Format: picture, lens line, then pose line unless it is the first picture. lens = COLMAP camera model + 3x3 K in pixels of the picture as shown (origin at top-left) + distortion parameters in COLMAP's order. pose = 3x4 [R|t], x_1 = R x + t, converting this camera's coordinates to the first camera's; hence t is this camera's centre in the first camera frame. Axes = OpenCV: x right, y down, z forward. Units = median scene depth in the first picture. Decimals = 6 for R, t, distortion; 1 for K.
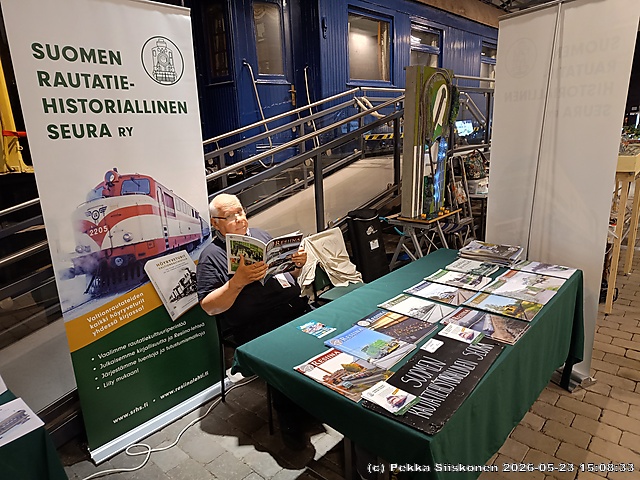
lens RADIAL K [[445.7, 0, 320.0], [0, 445.7, 240.0], [0, 0, 1]] dist [-0.000706, -0.007836]
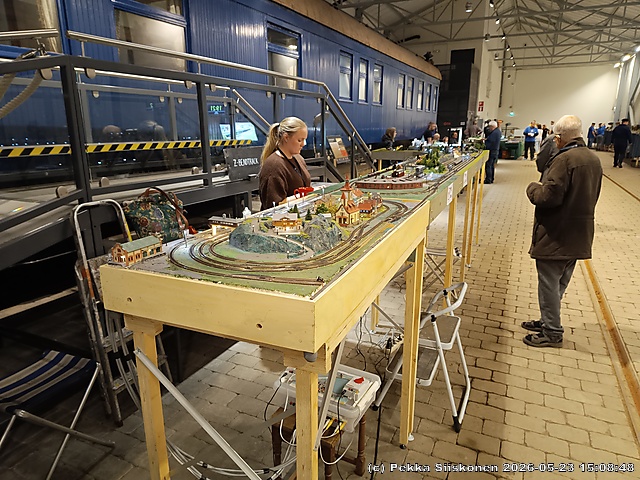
lens RADIAL K [[445.7, 0, 320.0], [0, 445.7, 240.0], [0, 0, 1]] dist [-0.000706, -0.007836]
pose [[0.964103, -0.029804, 0.263852, 0.243001], [0.031733, 0.999492, -0.003050, -0.081657], [-0.263627, 0.011314, 0.964558, 0.272897]]
